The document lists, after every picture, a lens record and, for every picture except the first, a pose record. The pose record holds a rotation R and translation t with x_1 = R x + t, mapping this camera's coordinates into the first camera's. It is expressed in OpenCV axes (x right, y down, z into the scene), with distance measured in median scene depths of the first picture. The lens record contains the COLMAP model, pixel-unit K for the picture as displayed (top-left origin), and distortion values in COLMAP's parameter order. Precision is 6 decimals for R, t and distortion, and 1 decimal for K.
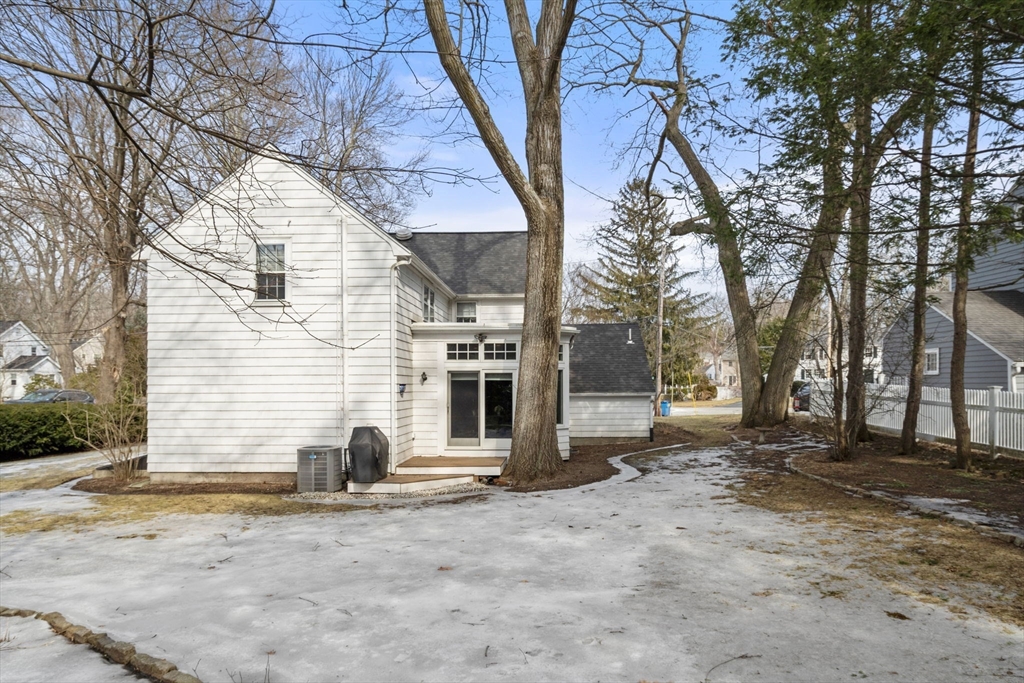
lens RADIAL K [[653.3, 0, 512.2], [0, 653.3, 378.8], [0, 0, 1]] dist [0.004151, 0.001465]
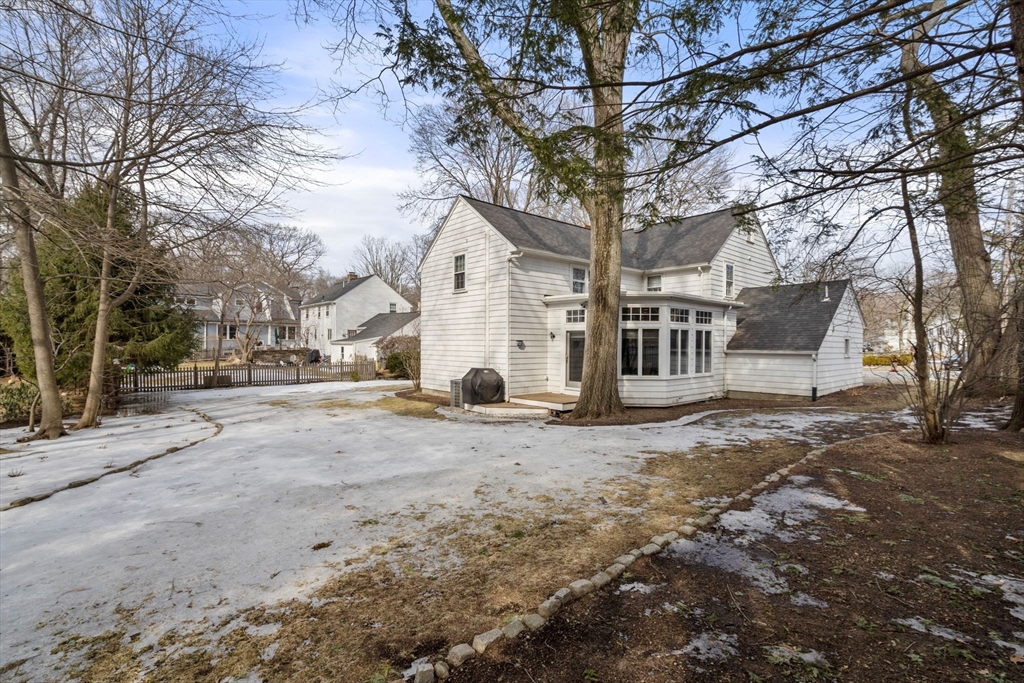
lens RADIAL K [[464.1, 0, 512.0], [0, 464.1, 341.5], [0, 0, 1]] dist [-0.000487, 0.001014]
pose [[0.691017, 0.006214, -0.722812, 0.631763], [-0.000278, 0.999965, 0.008332, 0.002022], [0.722839, -0.005557, 0.690994, 0.312975]]
